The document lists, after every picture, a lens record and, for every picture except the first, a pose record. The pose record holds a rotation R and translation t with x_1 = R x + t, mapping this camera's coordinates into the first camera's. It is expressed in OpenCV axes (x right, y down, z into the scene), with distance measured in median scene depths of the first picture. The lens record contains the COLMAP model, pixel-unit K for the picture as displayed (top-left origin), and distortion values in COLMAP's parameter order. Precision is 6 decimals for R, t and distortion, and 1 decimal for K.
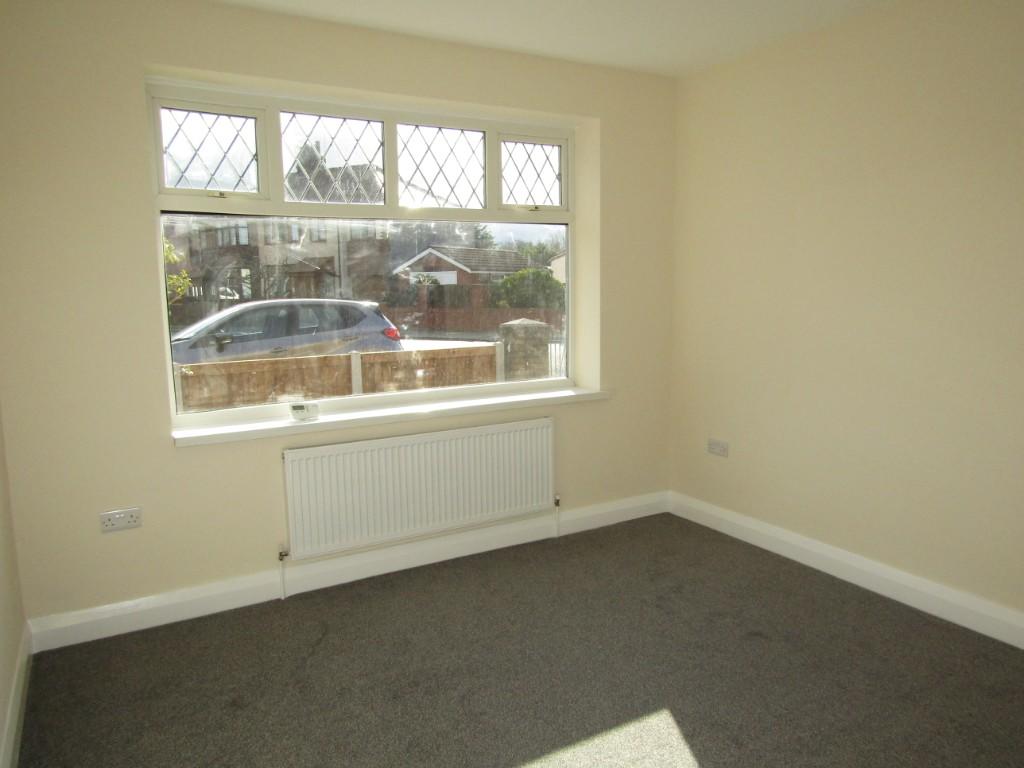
lens RADIAL K [[719.3, 0, 509.2], [0, 719.3, 383.6], [0, 0, 1]] dist [-0.007885, -0.000314]
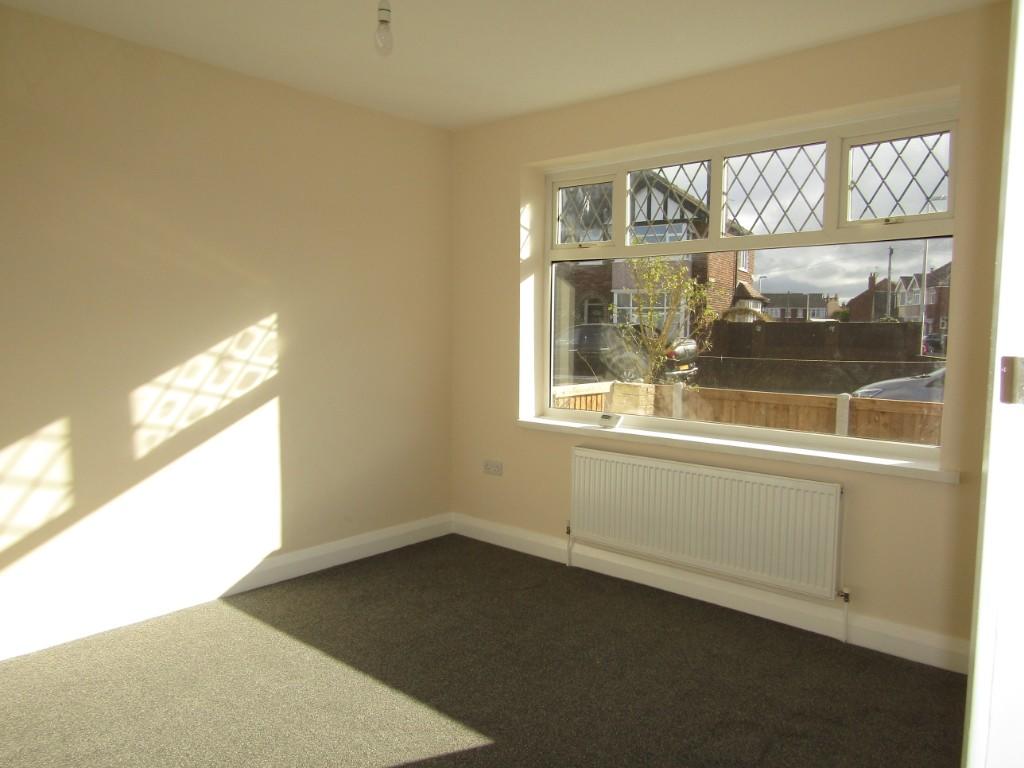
lens RADIAL K [[719.3, 0, 509.2], [0, 719.3, 383.6], [0, 0, 1]] dist [-0.007885, -0.000314]
pose [[0.333088, 0.099732, -0.937607, 0.681594], [-0.134598, 0.989236, 0.057407, -0.061185], [0.933239, 0.107078, 0.342926, 0.383011]]
